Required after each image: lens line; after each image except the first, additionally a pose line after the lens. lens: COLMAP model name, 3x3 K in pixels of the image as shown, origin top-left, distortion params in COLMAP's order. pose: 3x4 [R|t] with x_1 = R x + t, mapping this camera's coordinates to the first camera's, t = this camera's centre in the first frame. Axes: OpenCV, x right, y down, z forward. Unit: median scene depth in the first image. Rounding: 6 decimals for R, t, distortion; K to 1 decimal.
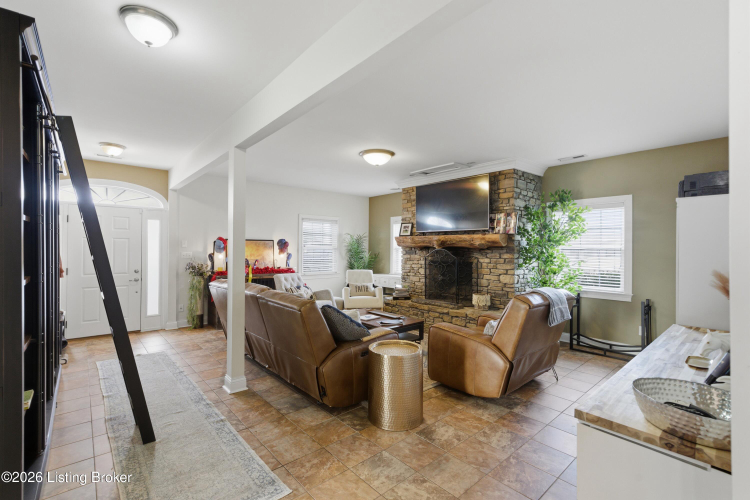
lens RADIAL K [[340.4, 0, 375.1], [0, 340.4, 250.1], [0, 0, 1]] dist [-0.001477, -0.000112]
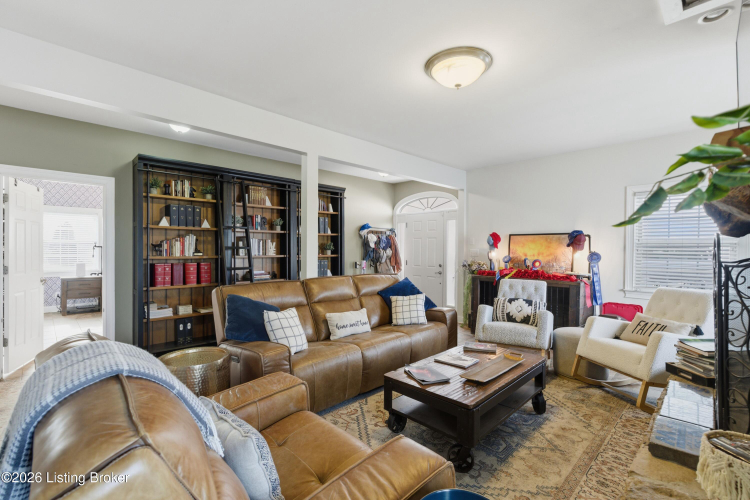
lens RADIAL K [[340.4, 0, 375.0], [0, 340.4, 249.4], [0, 0, 1]] dist [-0.001477, -0.000112]
pose [[0.059396, -0.002016, -0.998232, 0.467515], [-0.006720, 0.999974, -0.002419, 0.011438], [0.998212, 0.006852, 0.059381, 0.714575]]
